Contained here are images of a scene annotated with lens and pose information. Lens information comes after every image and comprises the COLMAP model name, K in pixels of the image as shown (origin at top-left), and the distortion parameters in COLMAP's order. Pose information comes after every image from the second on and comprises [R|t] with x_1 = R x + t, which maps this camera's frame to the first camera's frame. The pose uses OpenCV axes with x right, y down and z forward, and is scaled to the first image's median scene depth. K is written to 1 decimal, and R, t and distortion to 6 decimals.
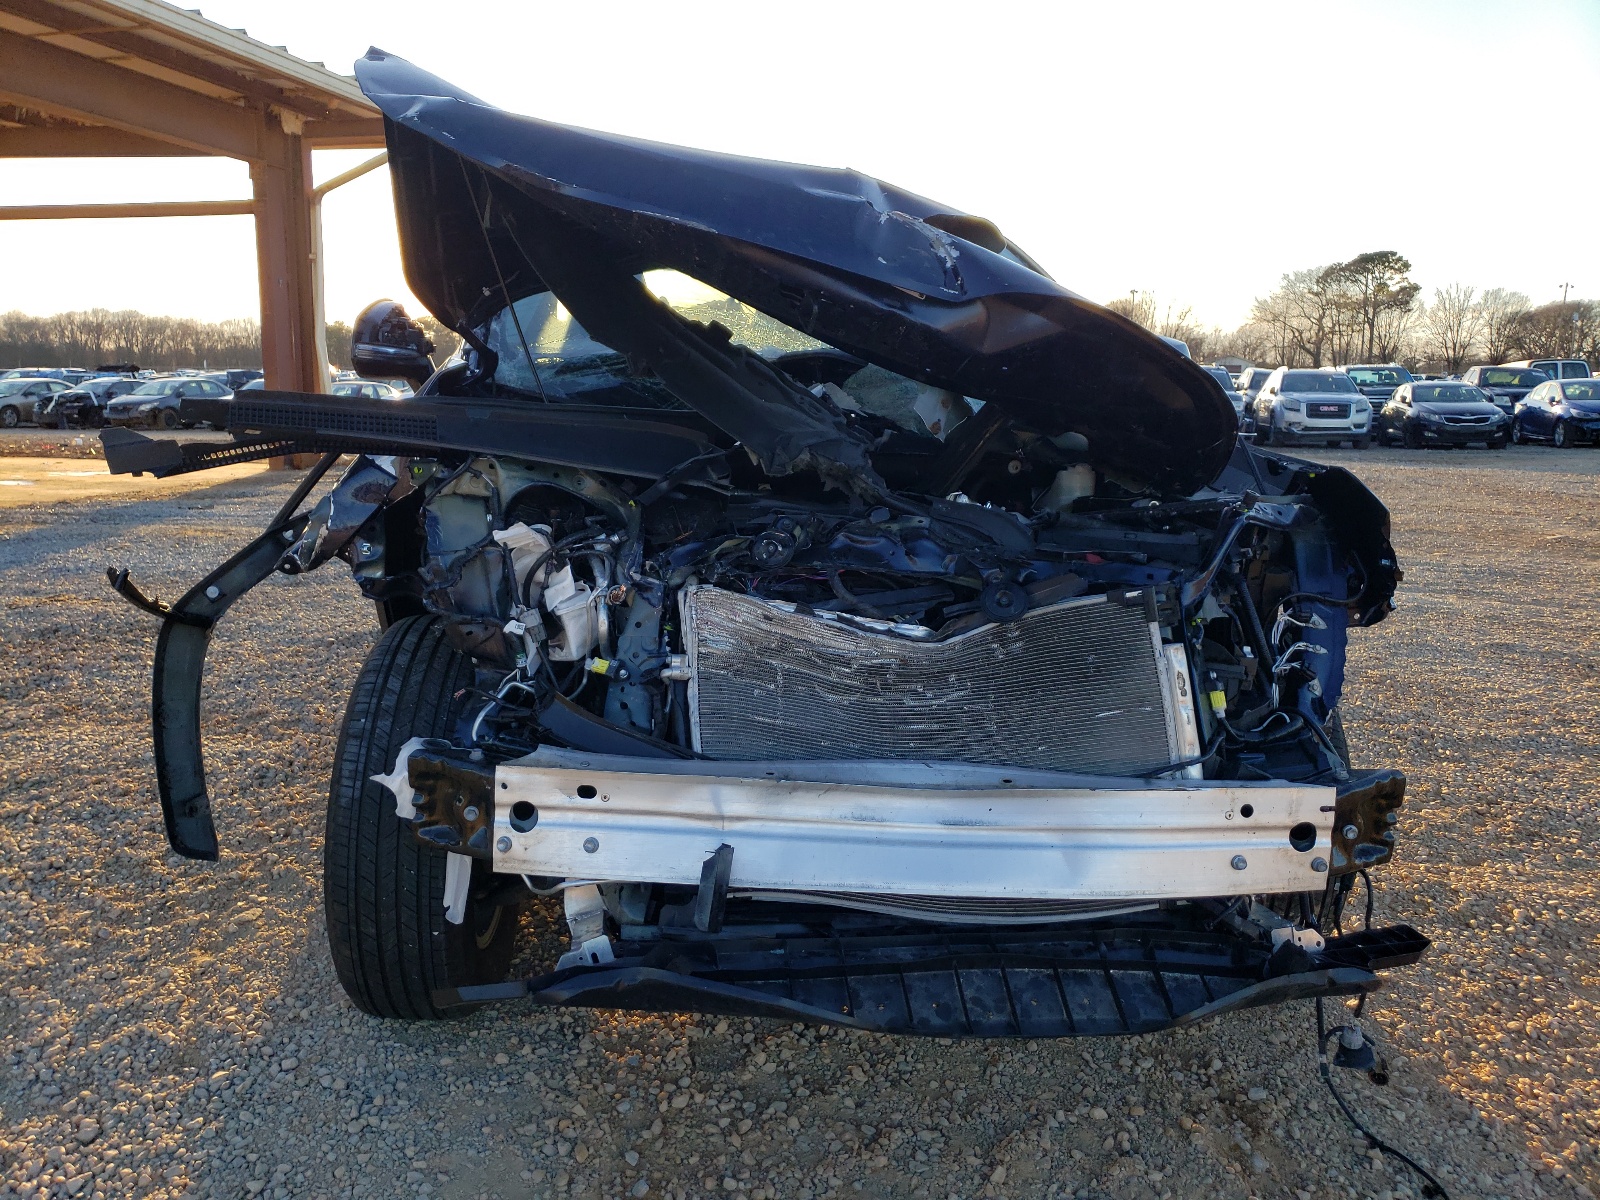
lens RADIAL K [[1218.0, 0, 864.7], [0, 1218.0, 599.4], [0, 0, 1]] dist [0.066865, -0.105062]
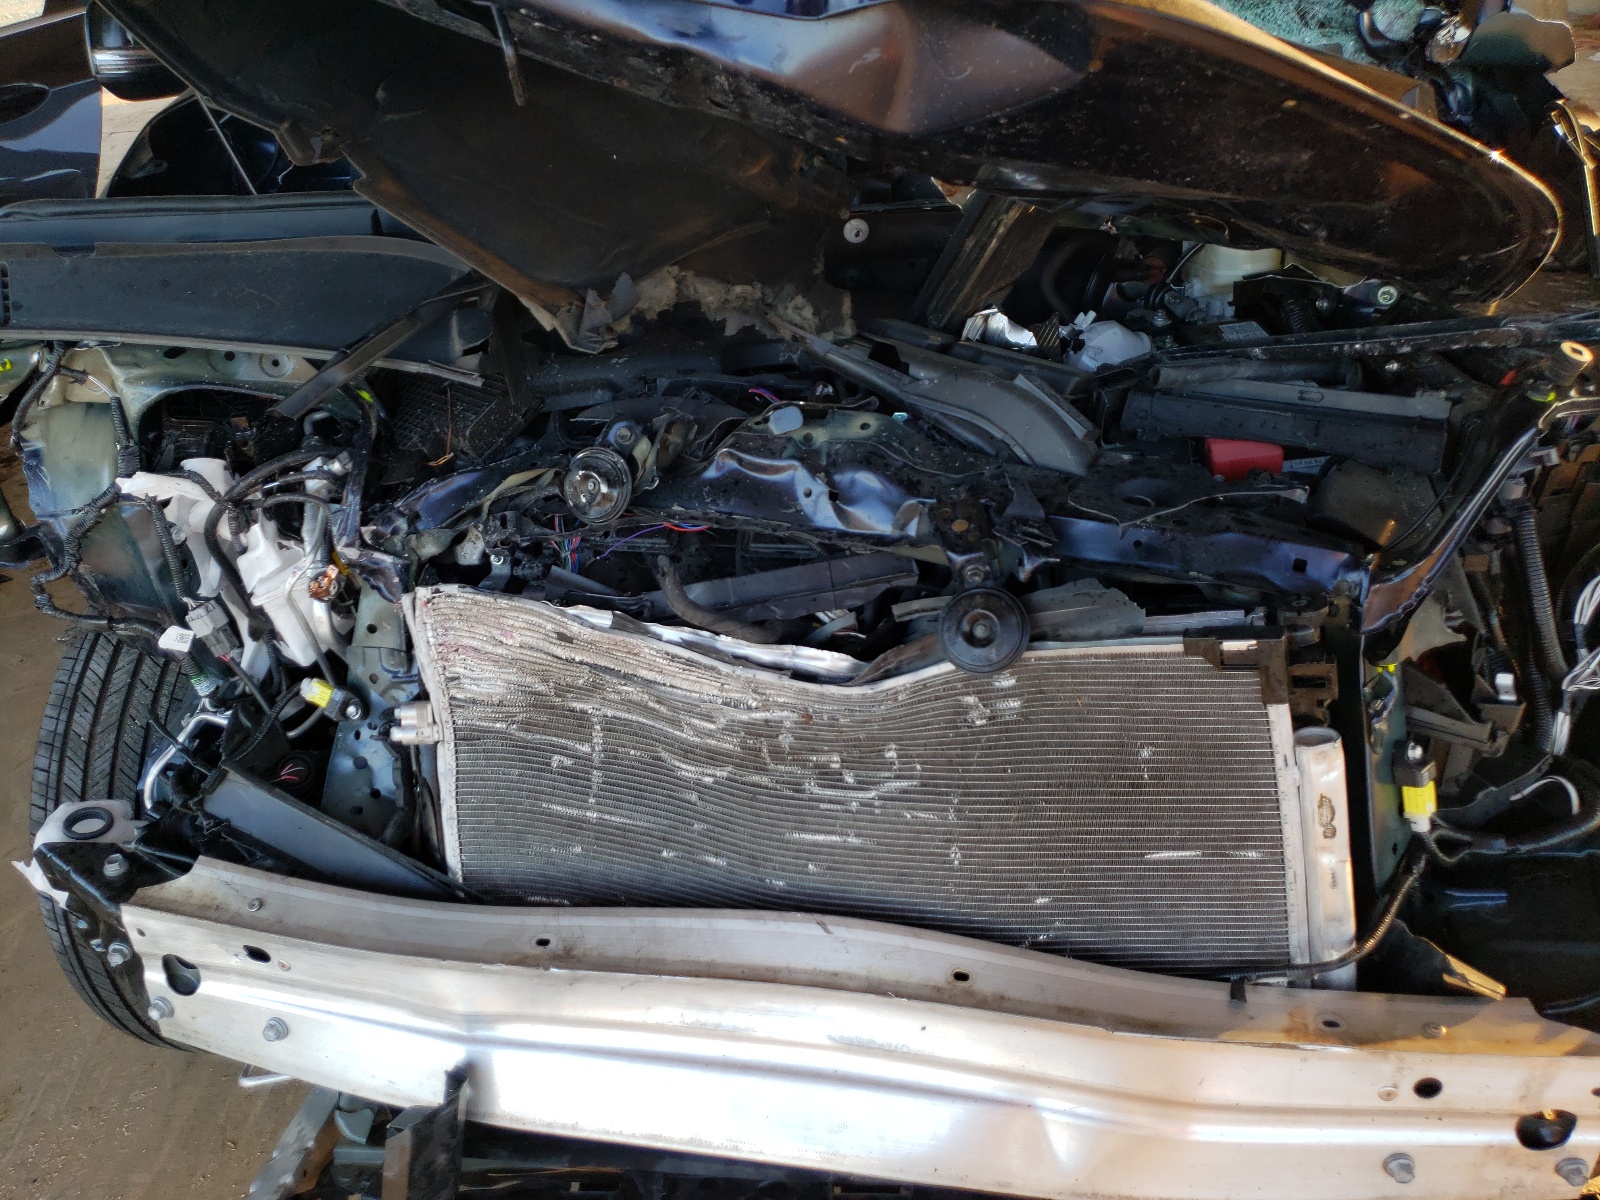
lens RADIAL K [[1218.0, 0, 864.7], [0, 1218.0, 599.4], [0, 0, 1]] dist [0.066865, -0.105062]
pose [[0.969752, 0.051645, -0.238567, 0.188096], [0.041868, 0.927682, 0.371017, -0.204054], [0.240475, -0.369783, 0.897459, 0.529206]]
